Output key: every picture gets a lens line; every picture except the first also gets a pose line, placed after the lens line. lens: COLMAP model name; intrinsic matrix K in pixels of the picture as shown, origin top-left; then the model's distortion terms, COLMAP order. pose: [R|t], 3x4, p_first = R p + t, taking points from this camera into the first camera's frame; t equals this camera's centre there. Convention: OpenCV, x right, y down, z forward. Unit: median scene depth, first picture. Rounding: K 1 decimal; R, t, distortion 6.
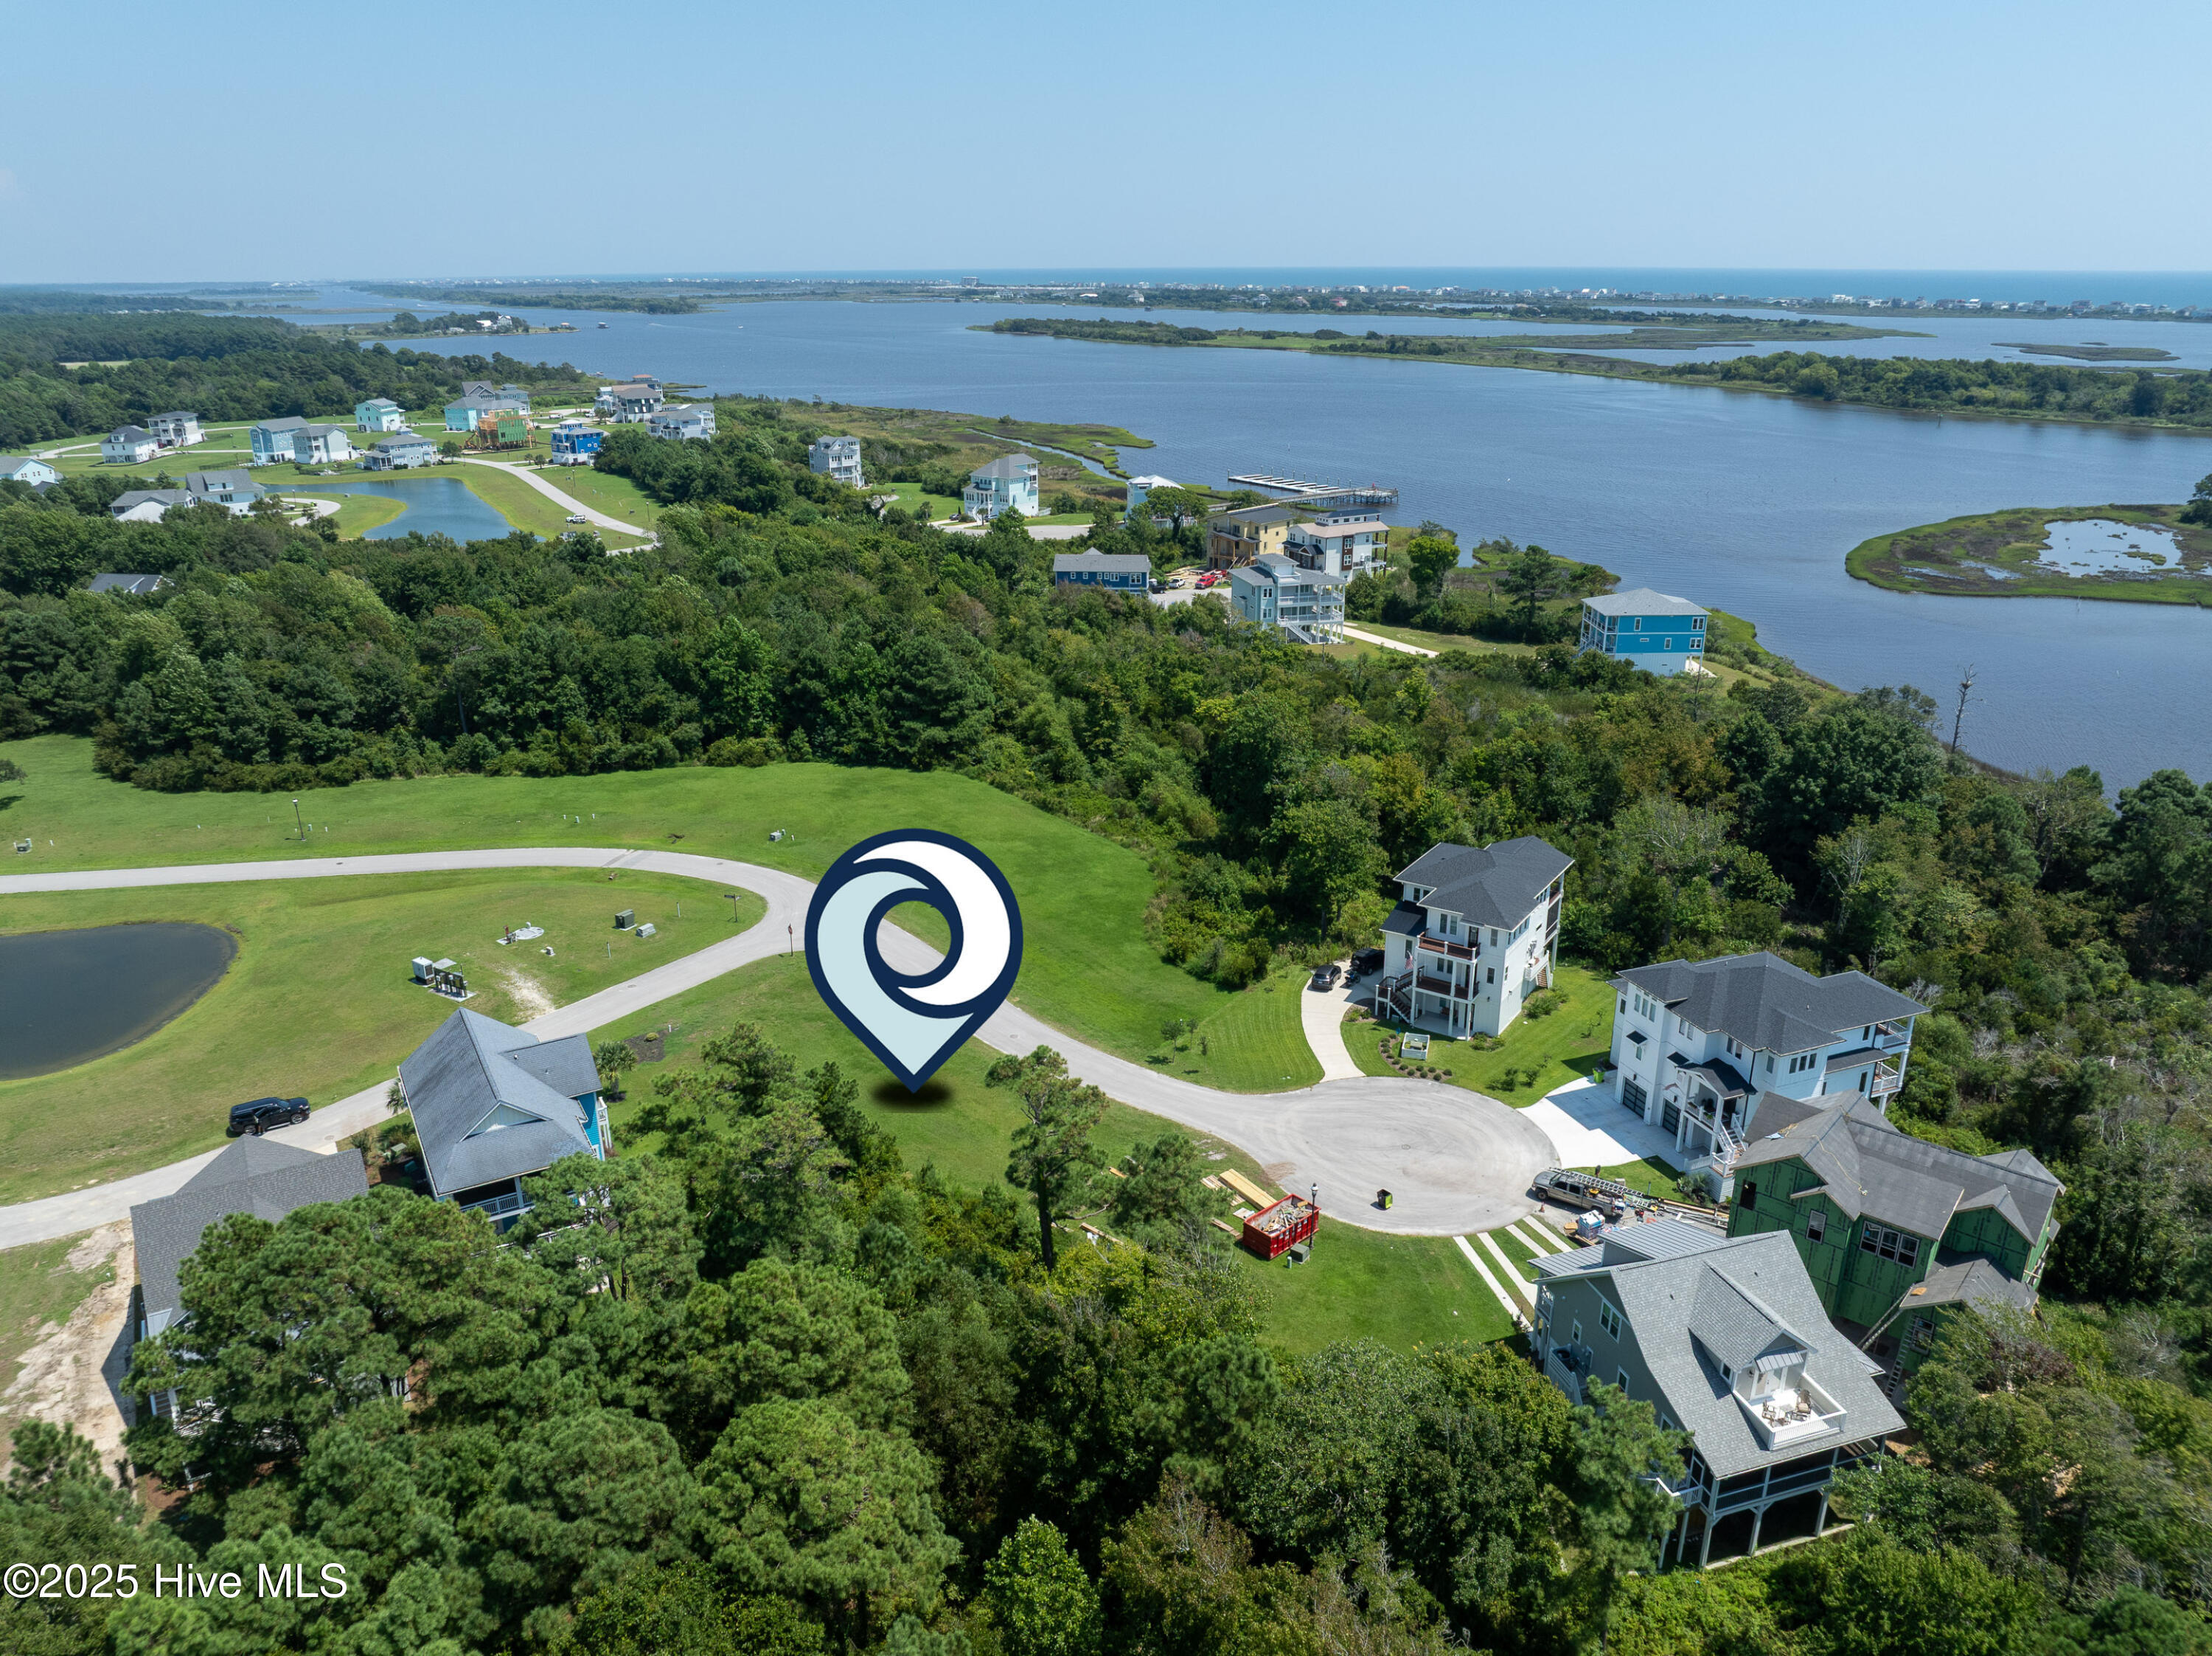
lens RADIAL K [[1565.3, 0, 1111.4], [0, 1565.3, 825.7], [0, 0, 1]] dist [-0.040923, -0.002142]
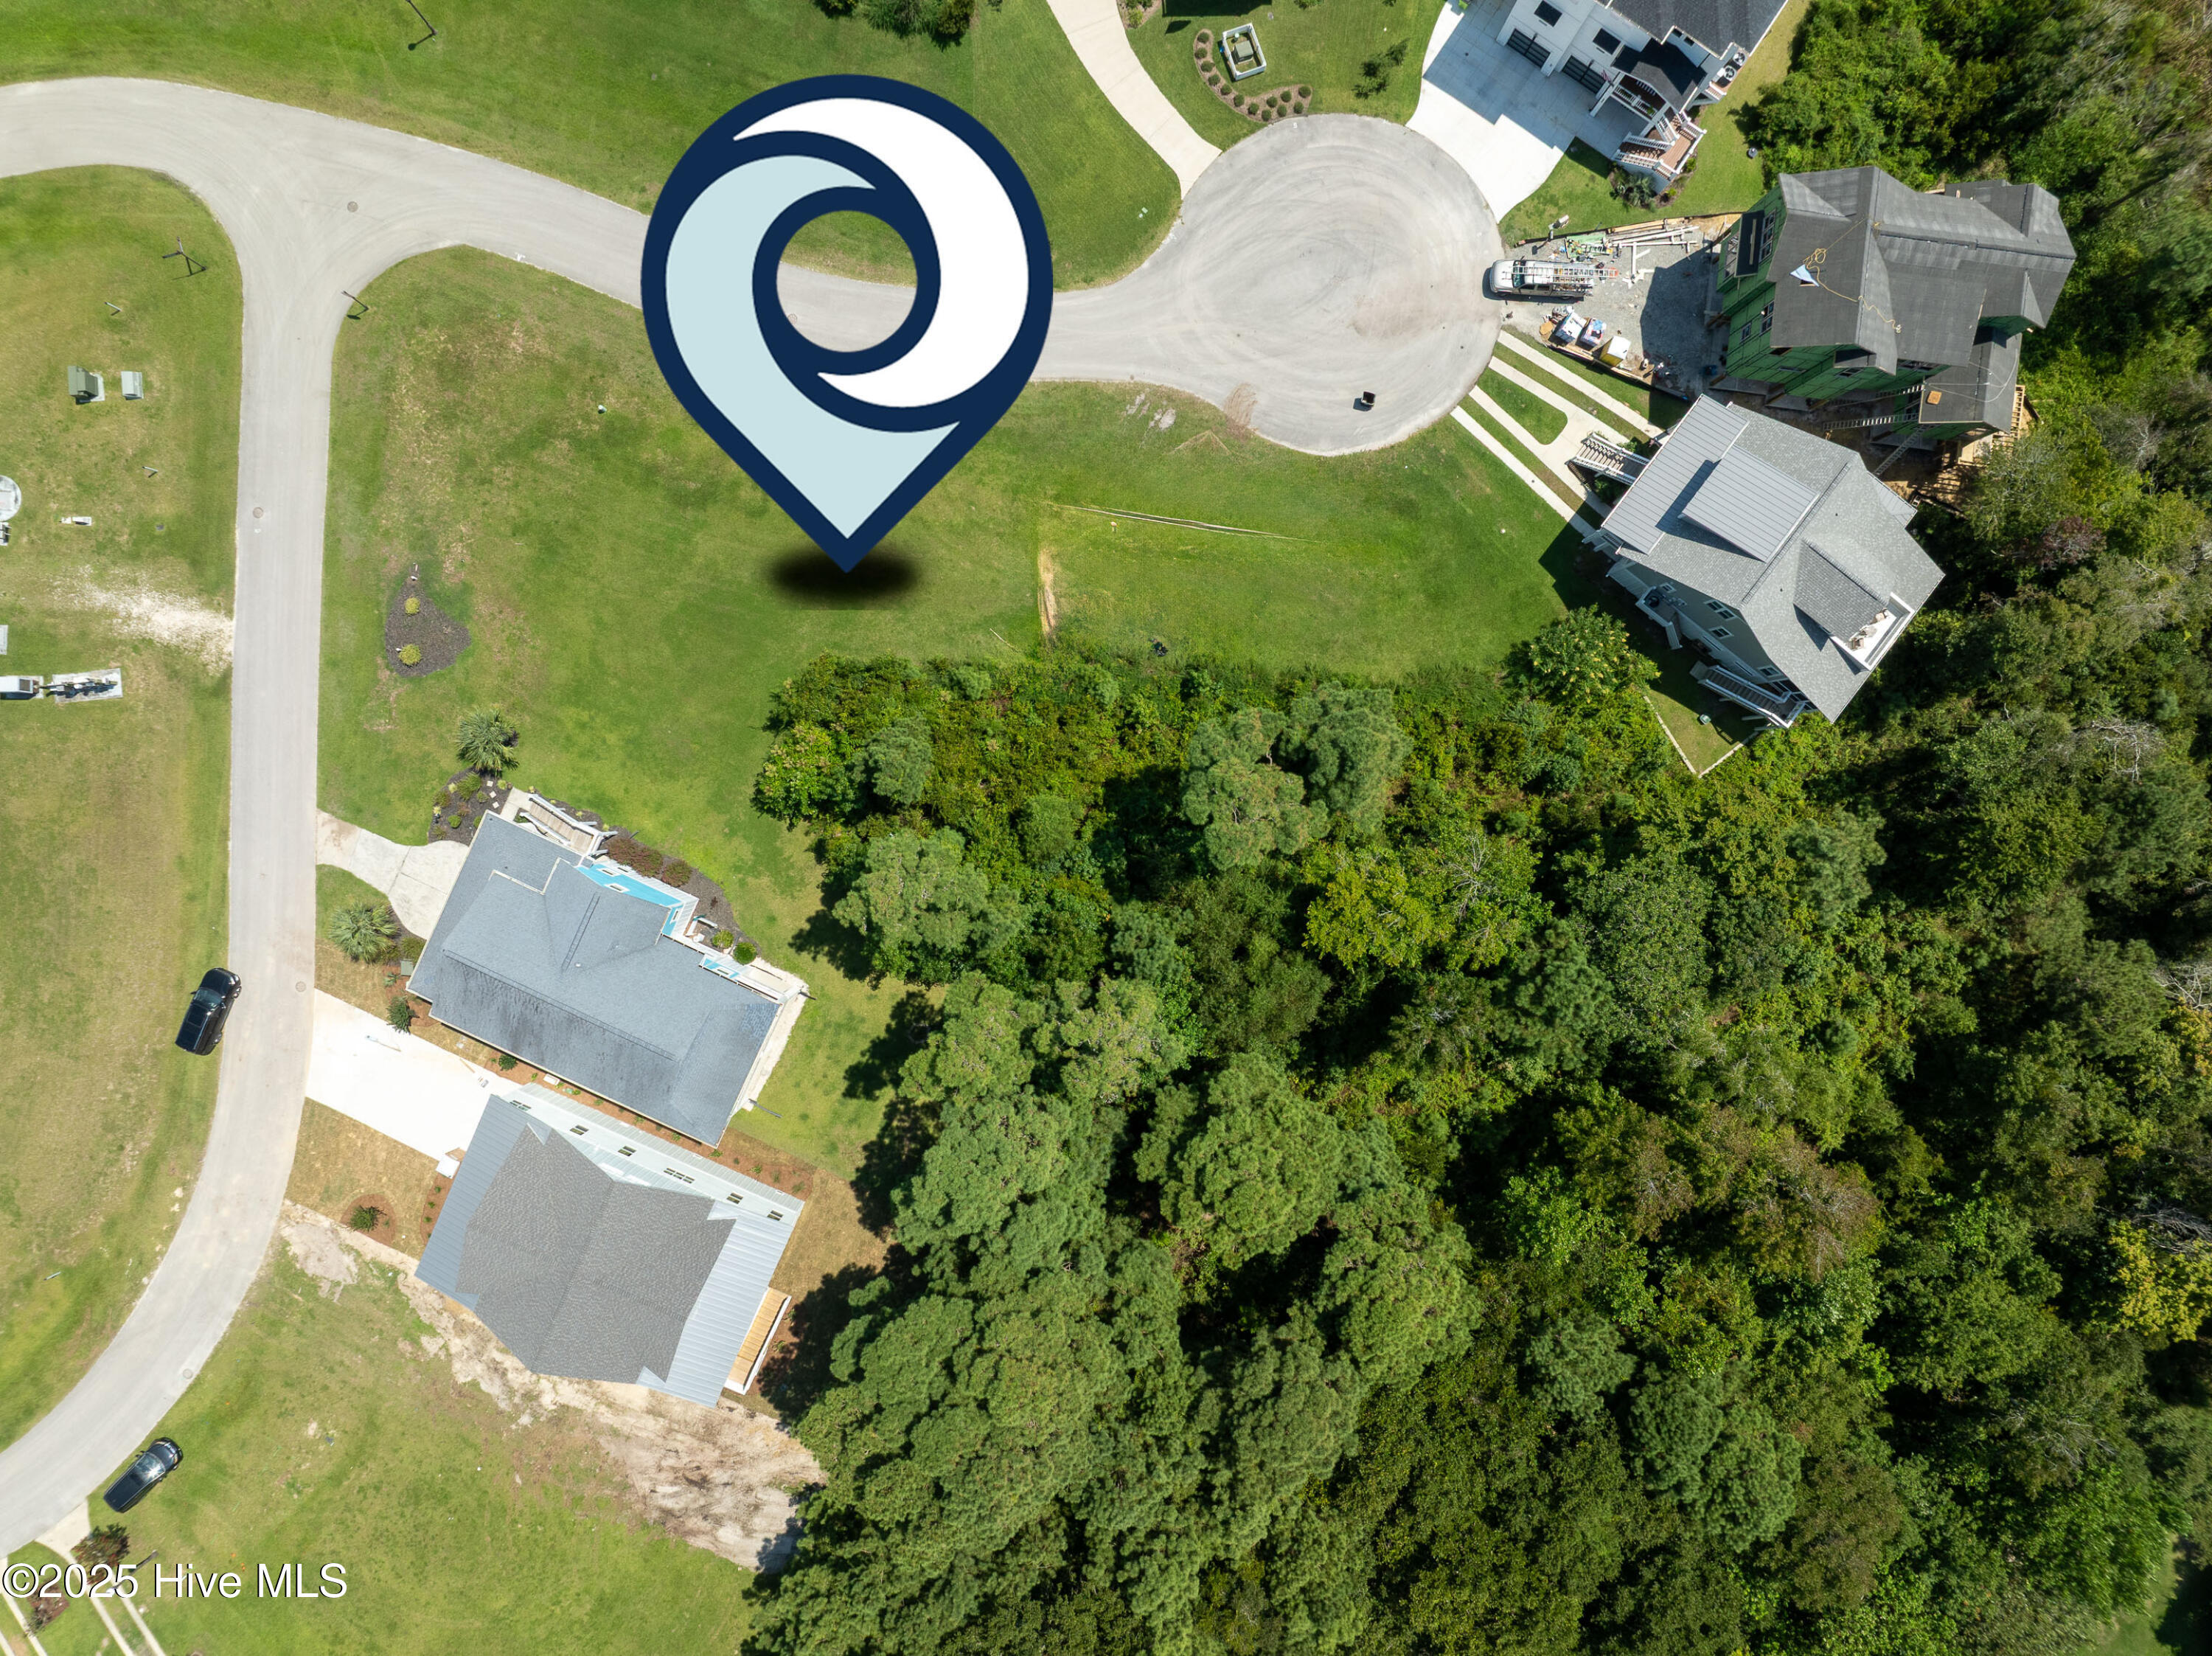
lens RADIAL K [[1559.8, 0, 1106.0], [0, 1559.8, 828.0], [0, 0, 1]] dist [-0.039721, 0.005307]
pose [[0.818268, -0.574832, 0.002452, -0.045163], [0.178141, 0.257633, 0.949679, -0.269610], [-0.546538, -0.776655, 0.313214, 0.271282]]
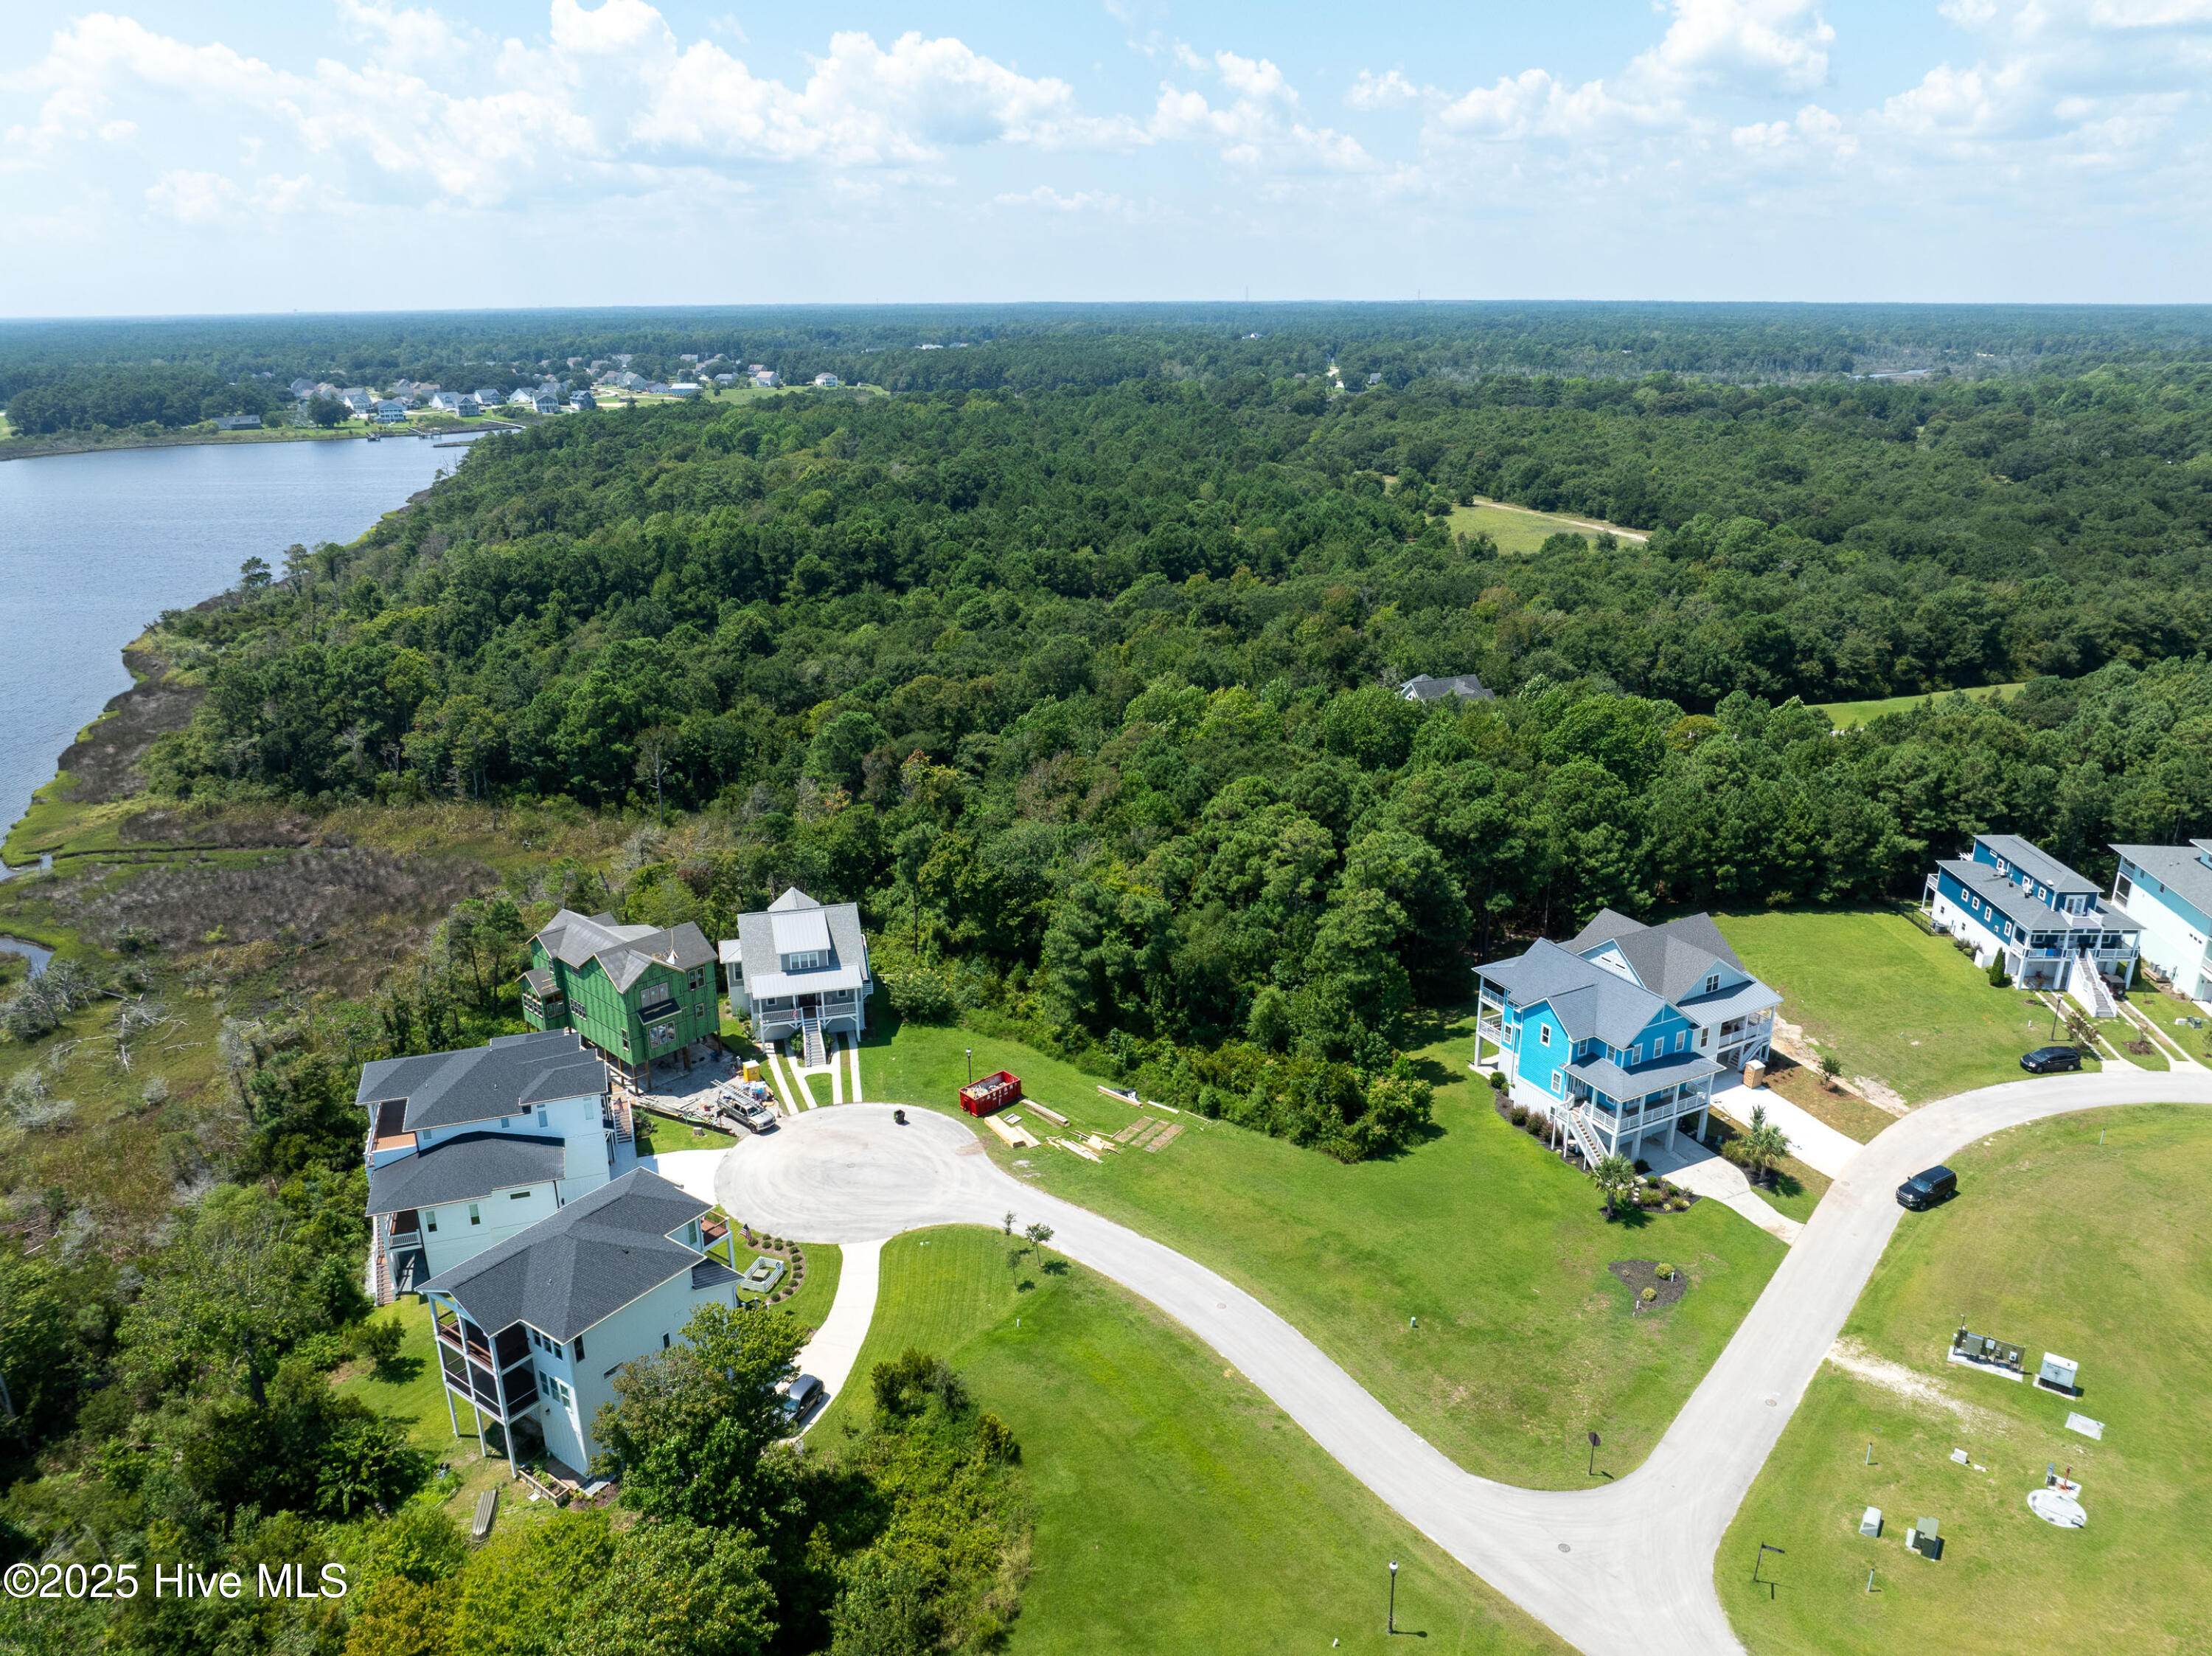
lens RADIAL K [[1549.1, 0, 1106.0], [0, 1549.1, 828.0], [0, 0, 1]] dist [-0.033942, -0.009565]
pose [[-0.999177, -0.001289, 0.040535, -0.018664], [0.024400, 0.779255, 0.626232, -0.324229], [-0.032394, 0.626706, -0.778583, 0.822039]]
